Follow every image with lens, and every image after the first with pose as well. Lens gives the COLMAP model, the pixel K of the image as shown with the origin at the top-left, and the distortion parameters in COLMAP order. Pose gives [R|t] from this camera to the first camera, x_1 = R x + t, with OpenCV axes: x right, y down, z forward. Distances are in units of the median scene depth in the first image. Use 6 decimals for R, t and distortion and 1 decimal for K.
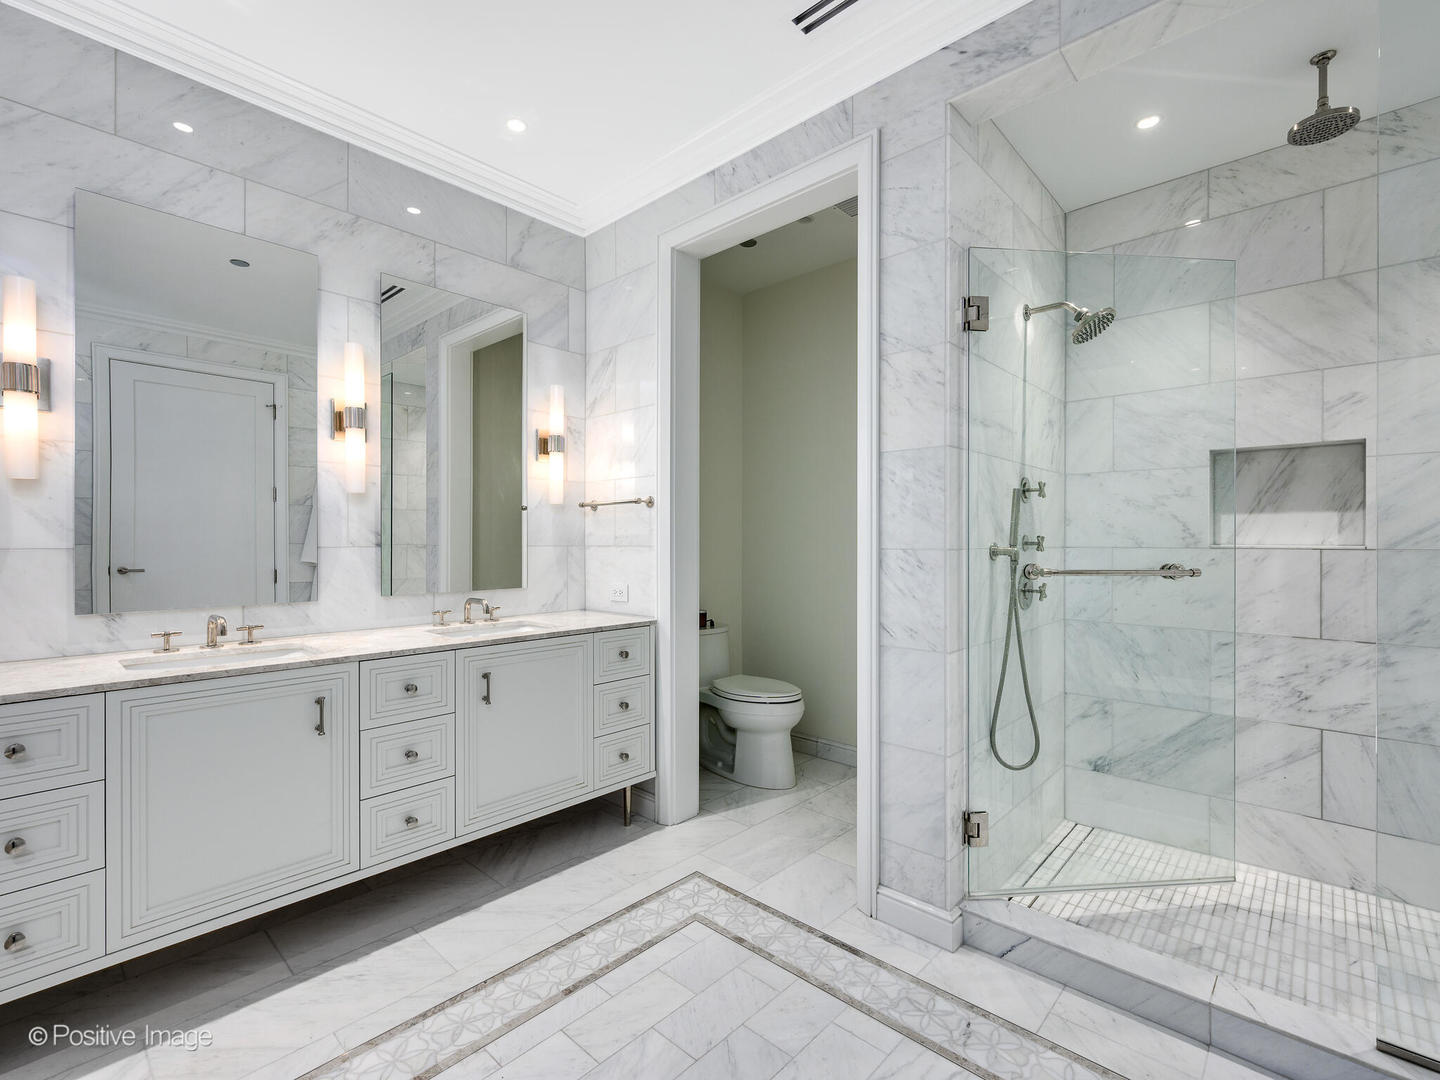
lens RADIAL K [[653.0, 0, 720.0], [0, 653.0, 540.0], [0, 0, 1]] dist [0.001322, -0.000371]
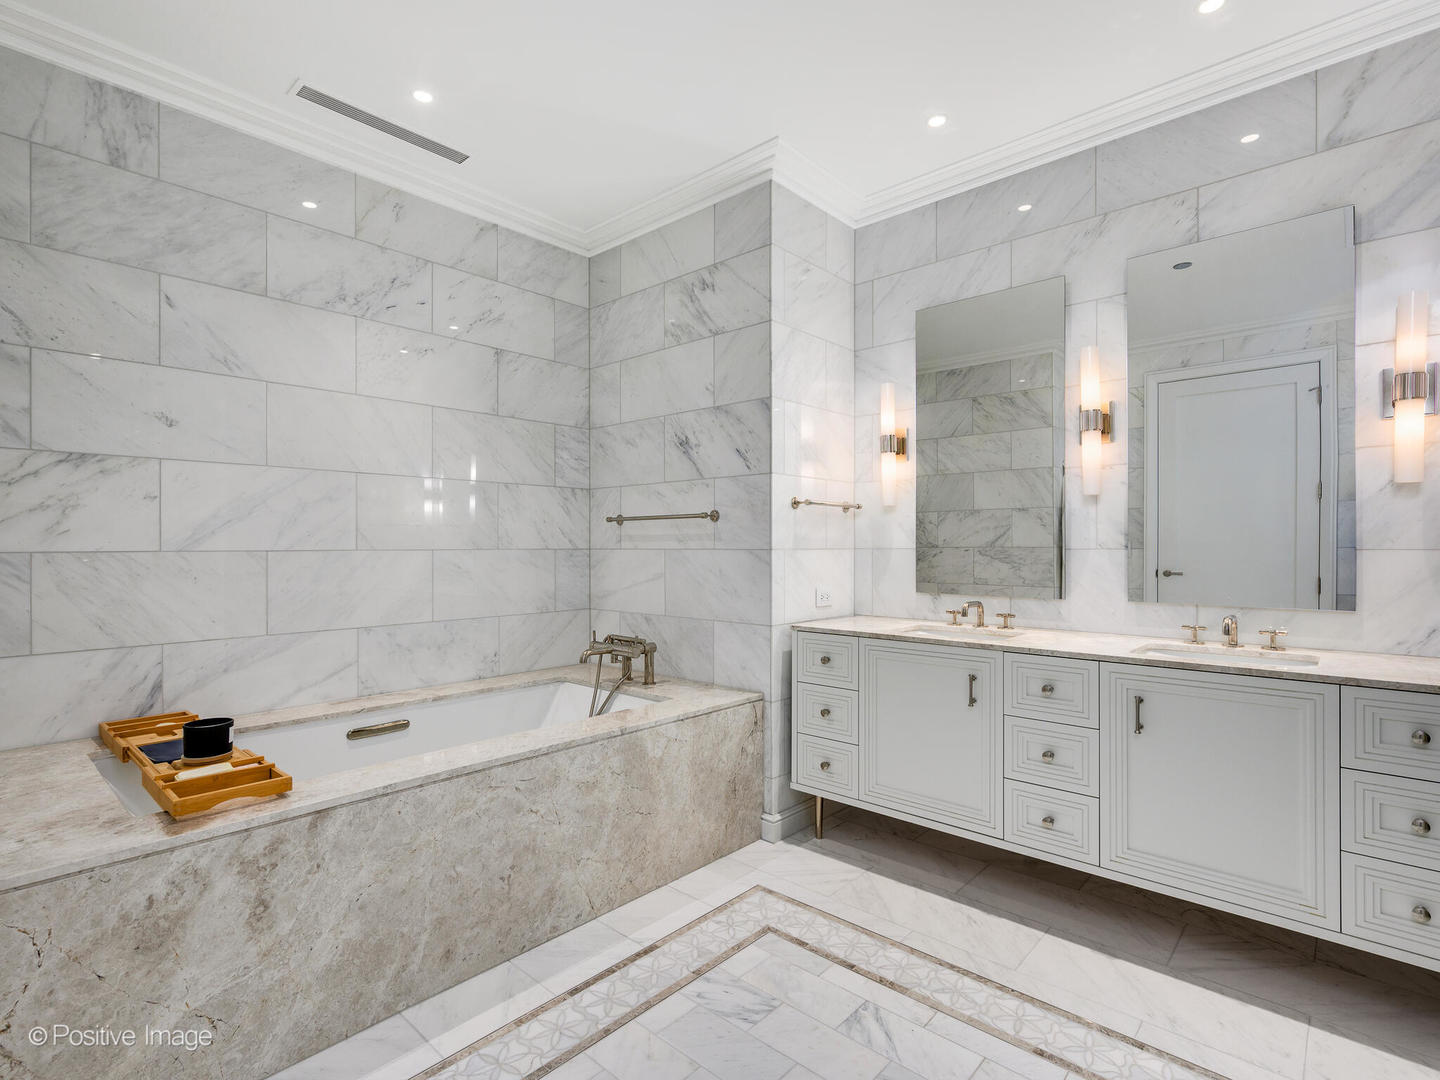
lens RADIAL K [[725.8, 0, 715.5], [0, 725.8, 549.0], [0, 0, 1]] dist [0.001078, -0.000008]
pose [[0.005537, 0.002699, -0.999981, 0.624281], [-0.000042, 0.999996, 0.002699, 0.008688], [0.999985, 0.000027, 0.005537, 0.469489]]
